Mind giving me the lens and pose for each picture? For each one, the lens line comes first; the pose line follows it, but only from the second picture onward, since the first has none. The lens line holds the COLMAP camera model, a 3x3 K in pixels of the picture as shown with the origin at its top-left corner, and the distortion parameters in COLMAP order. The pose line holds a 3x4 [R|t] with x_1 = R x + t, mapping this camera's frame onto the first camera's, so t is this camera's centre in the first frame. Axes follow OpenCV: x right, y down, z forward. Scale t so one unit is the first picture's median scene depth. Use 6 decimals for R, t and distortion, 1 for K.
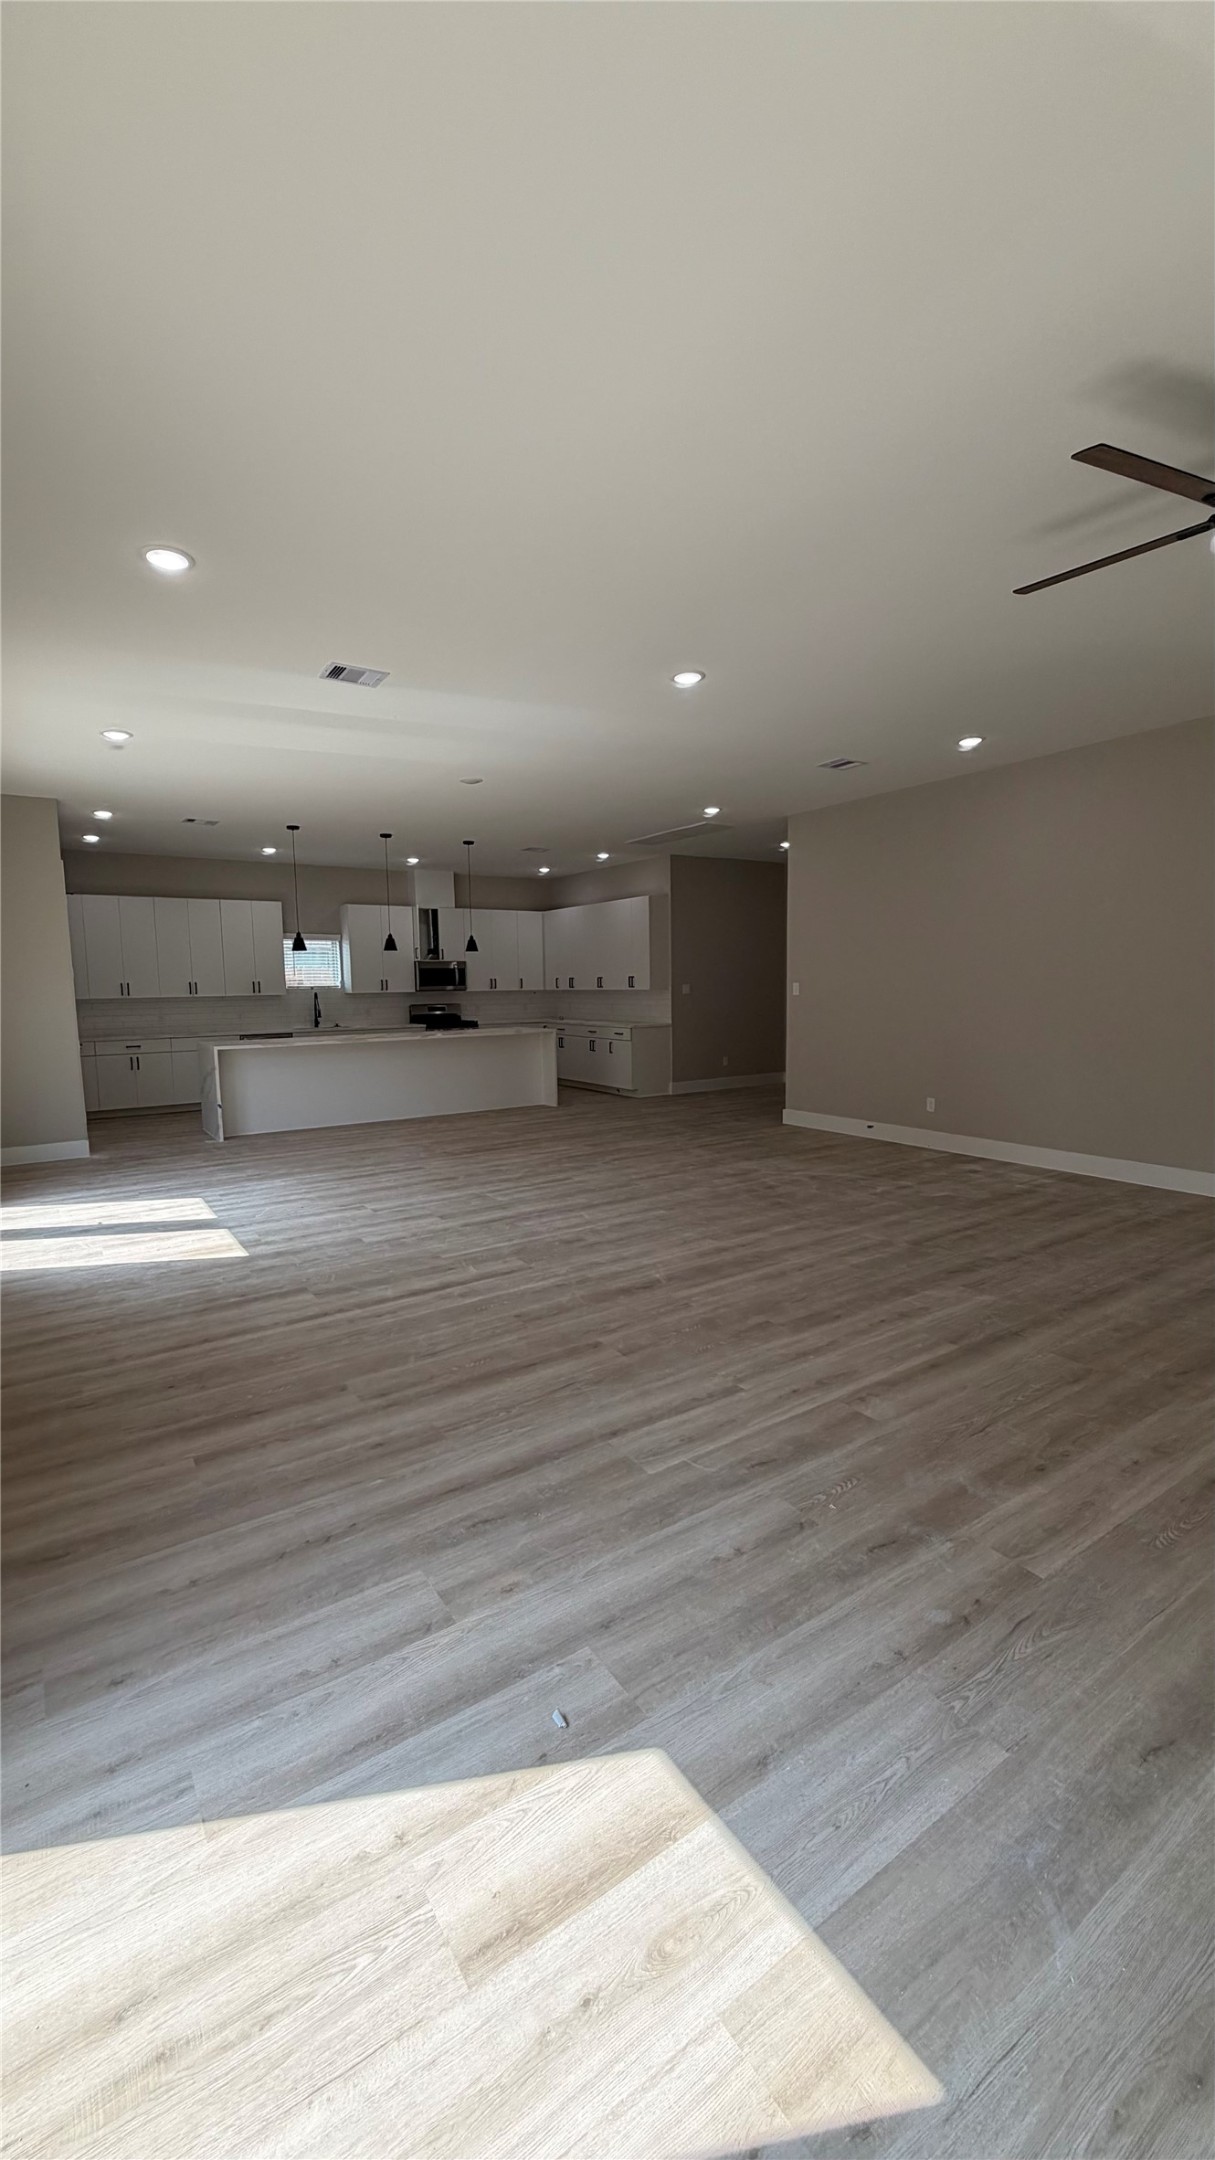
lens RADIAL K [[857.6, 0, 602.8], [0, 857.6, 1075.2], [0, 0, 1]] dist [-0.001333, 0.000484]
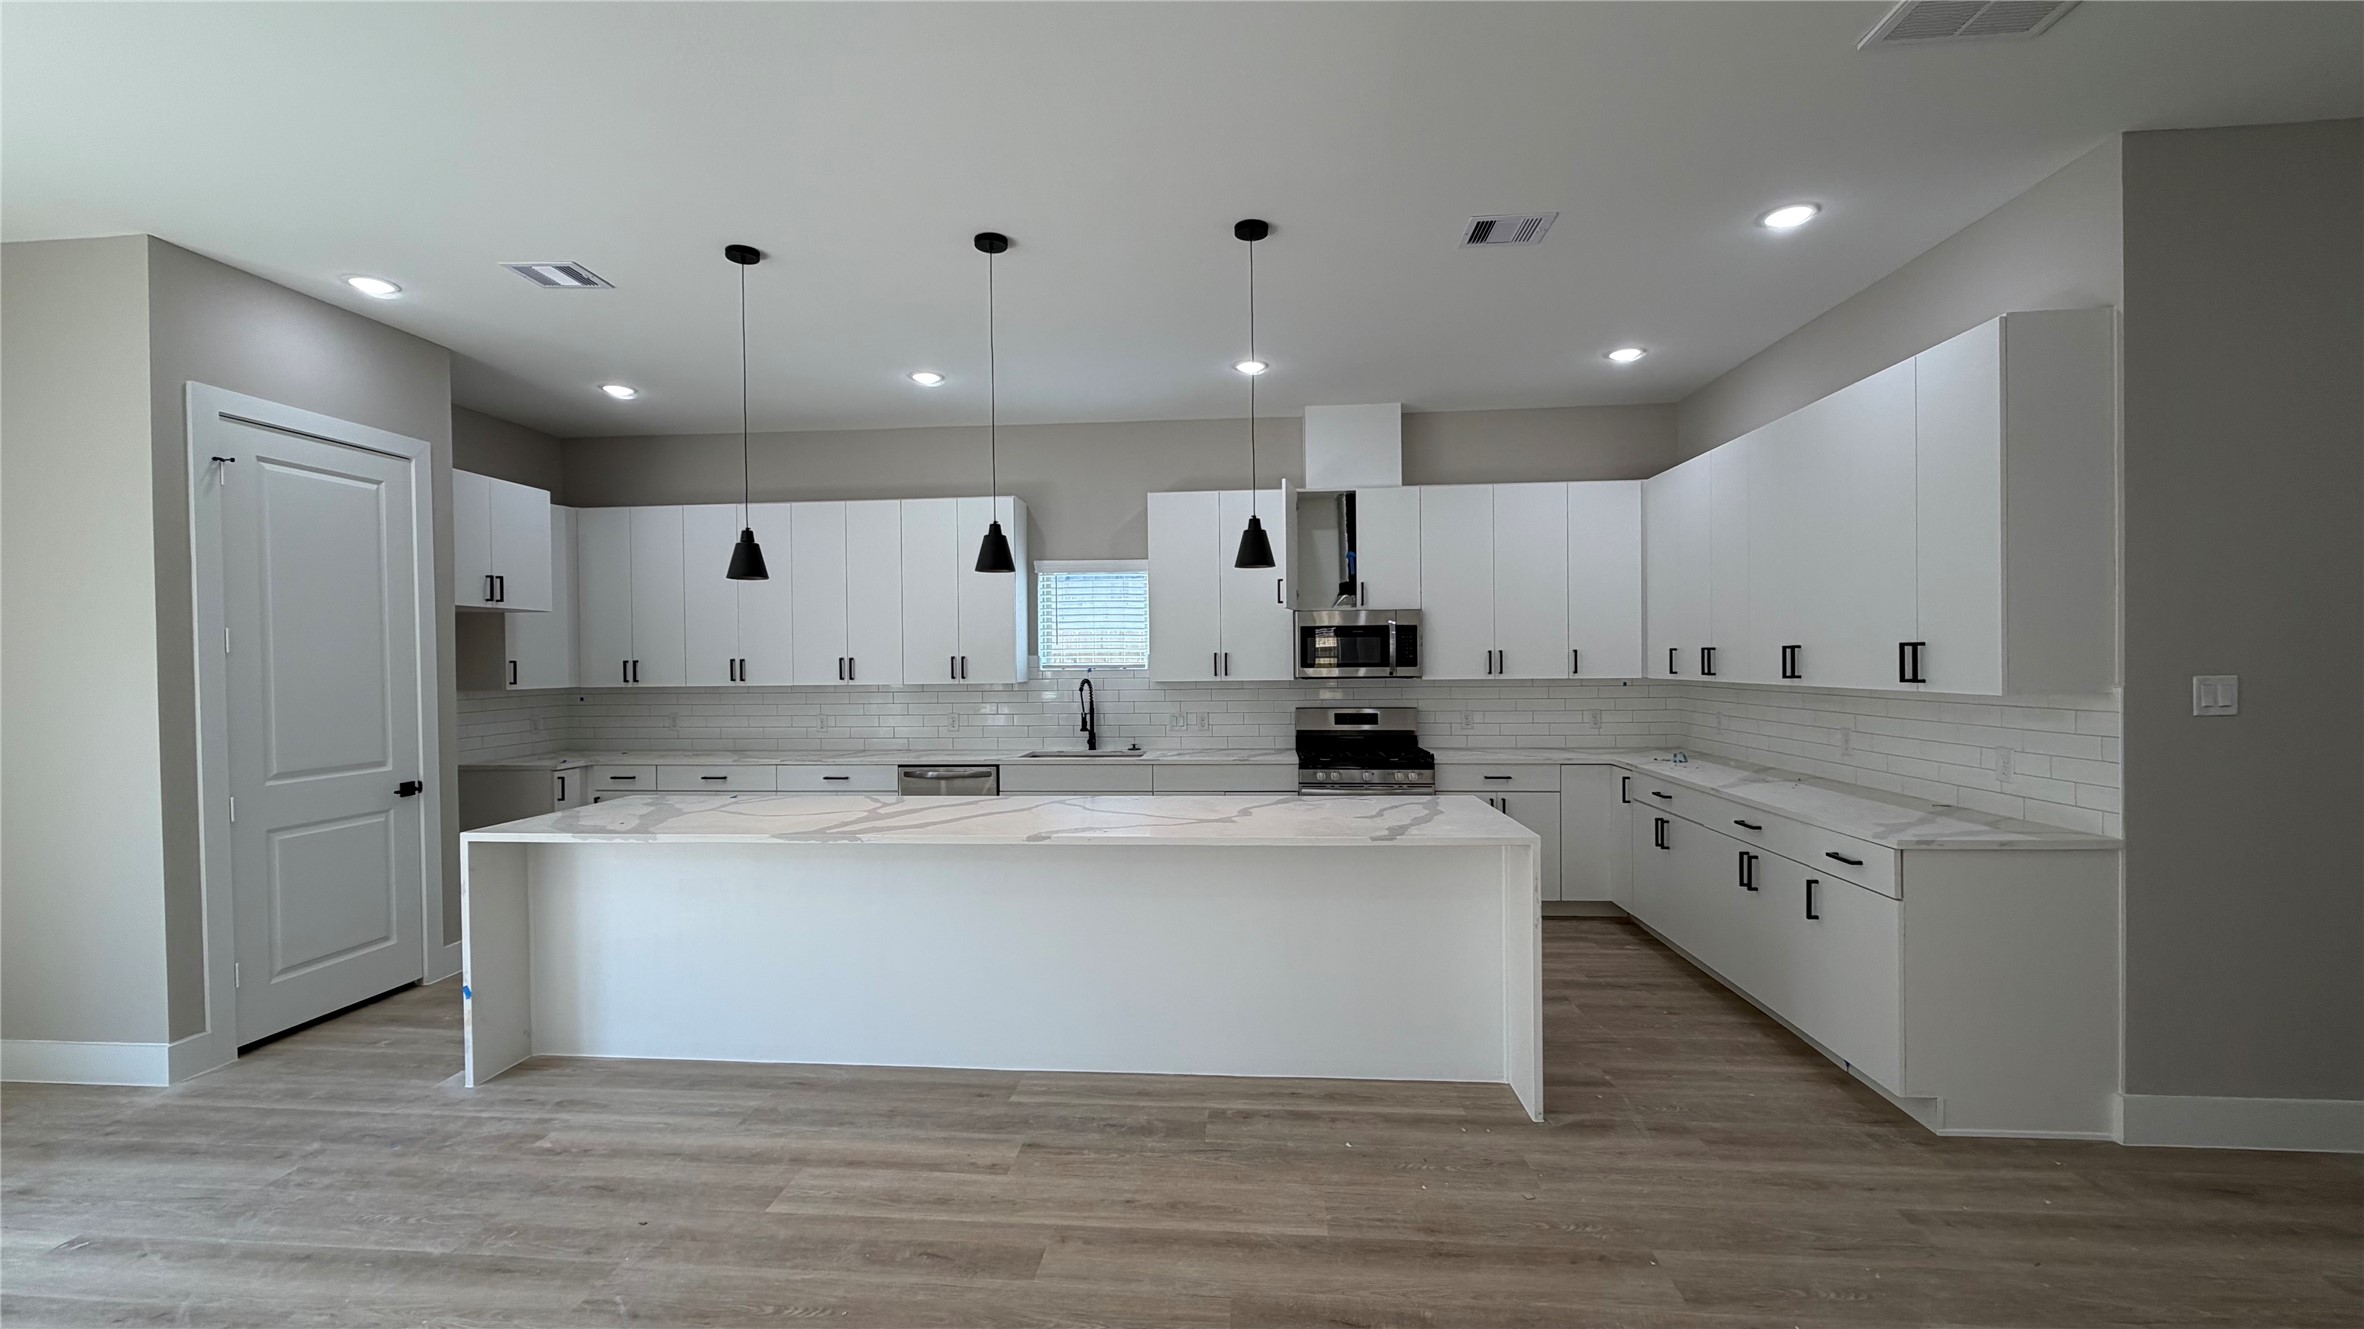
lens RADIAL K [[938.6, 0, 1175.6], [0, 938.6, 669.0], [0, 0, 1]] dist [-0.001333, 0.000484]
pose [[0.781970, 0.012608, -0.623189, 0.089270], [-0.068012, 0.995552, -0.065199, -0.178859], [0.619595, 0.093368, 0.779349, 1.564787]]
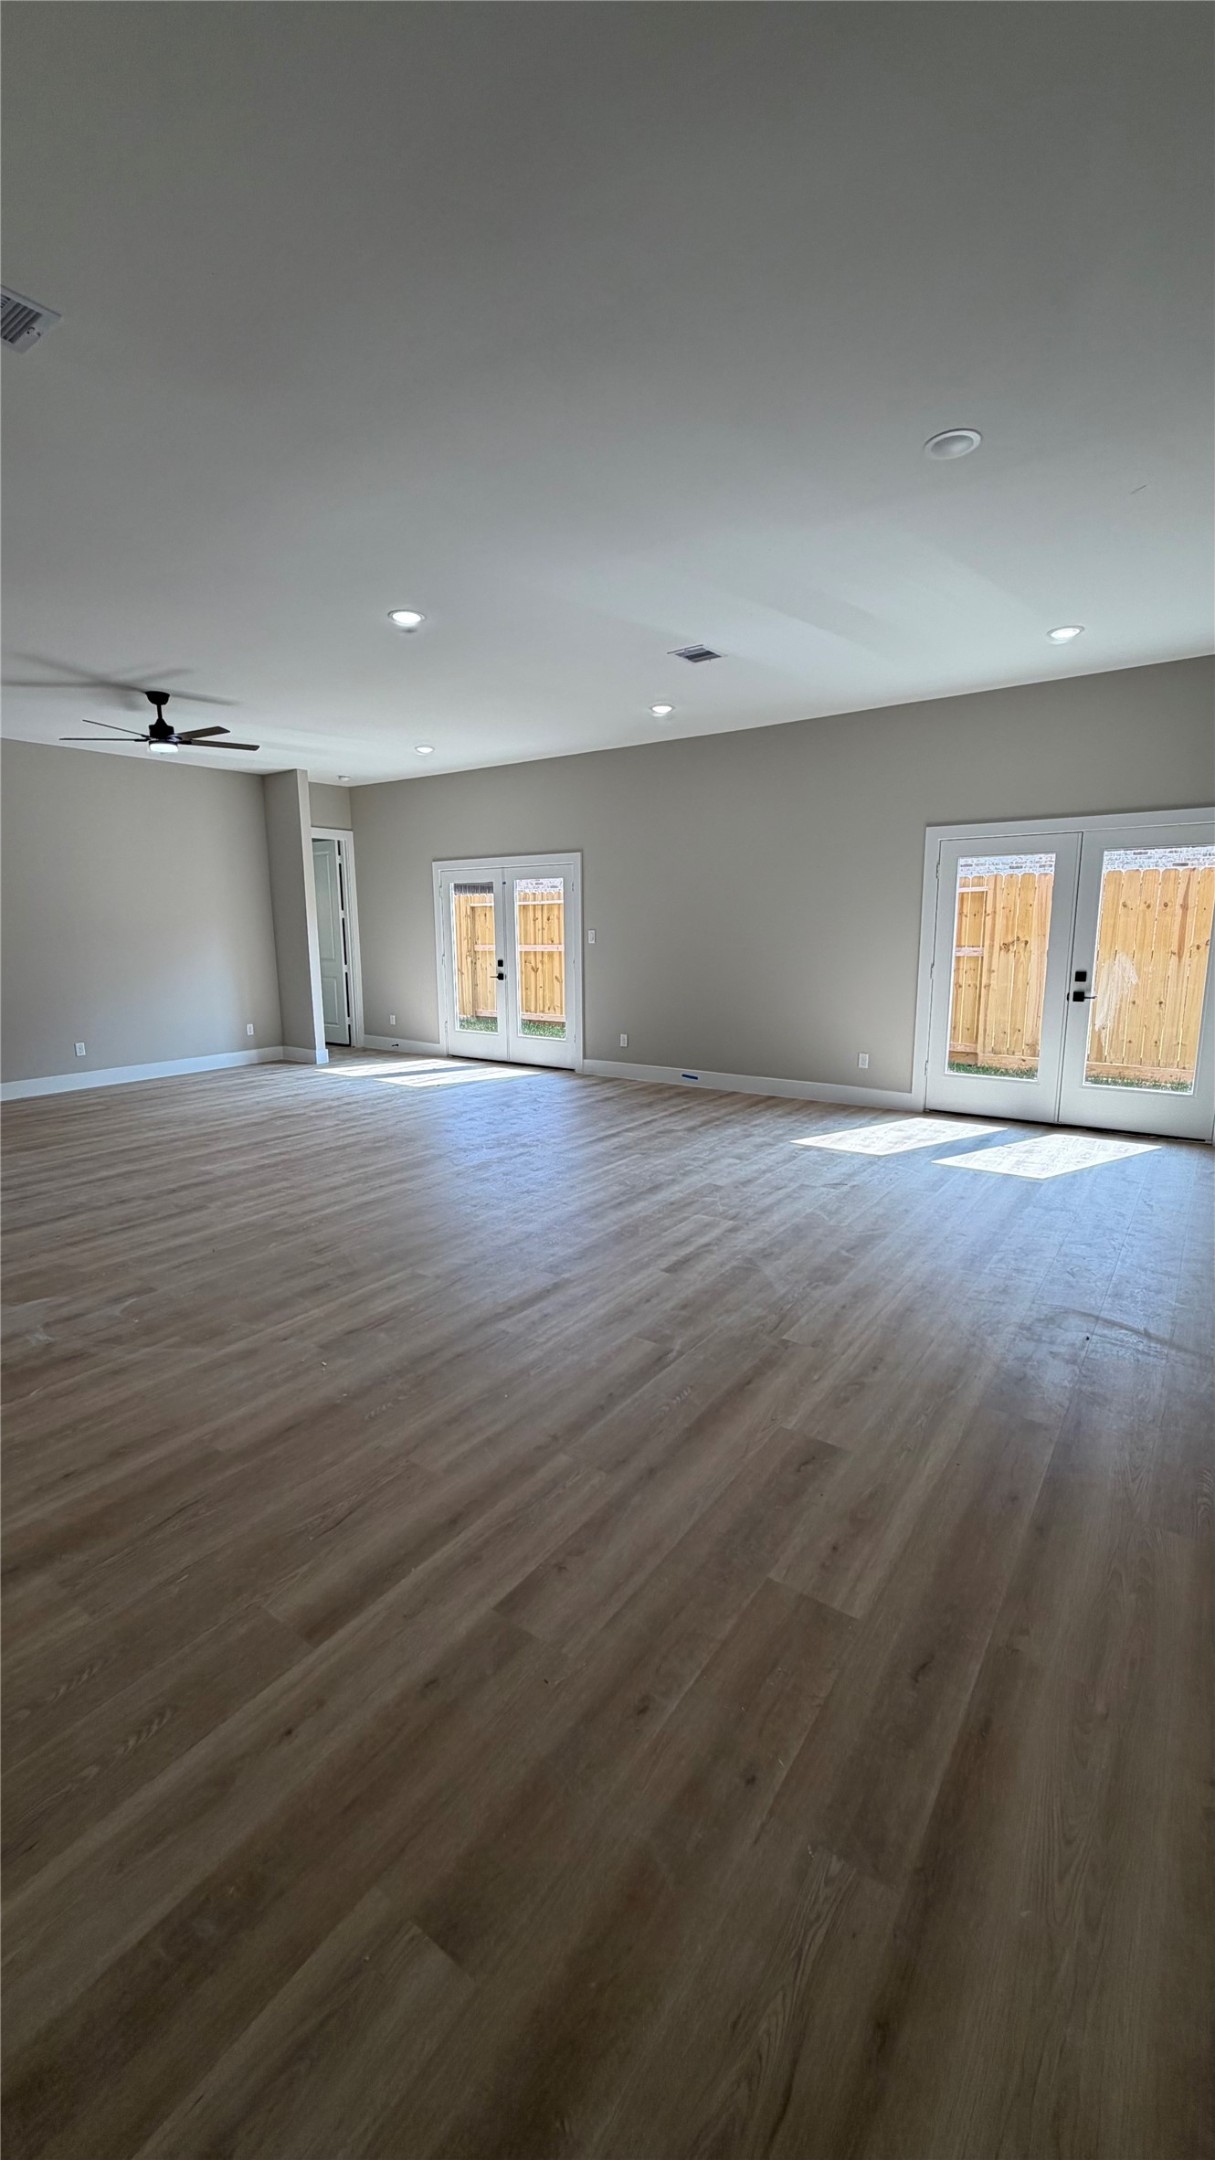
lens RADIAL K [[857.6, 0, 602.8], [0, 857.6, 1075.2], [0, 0, 1]] dist [-0.001333, 0.000484]
pose [[-0.935445, 0.088043, -0.342332, 0.271354], [-0.012428, 0.959692, 0.280780, -0.240229], [0.353254, 0.266908, -0.896645, 2.108216]]
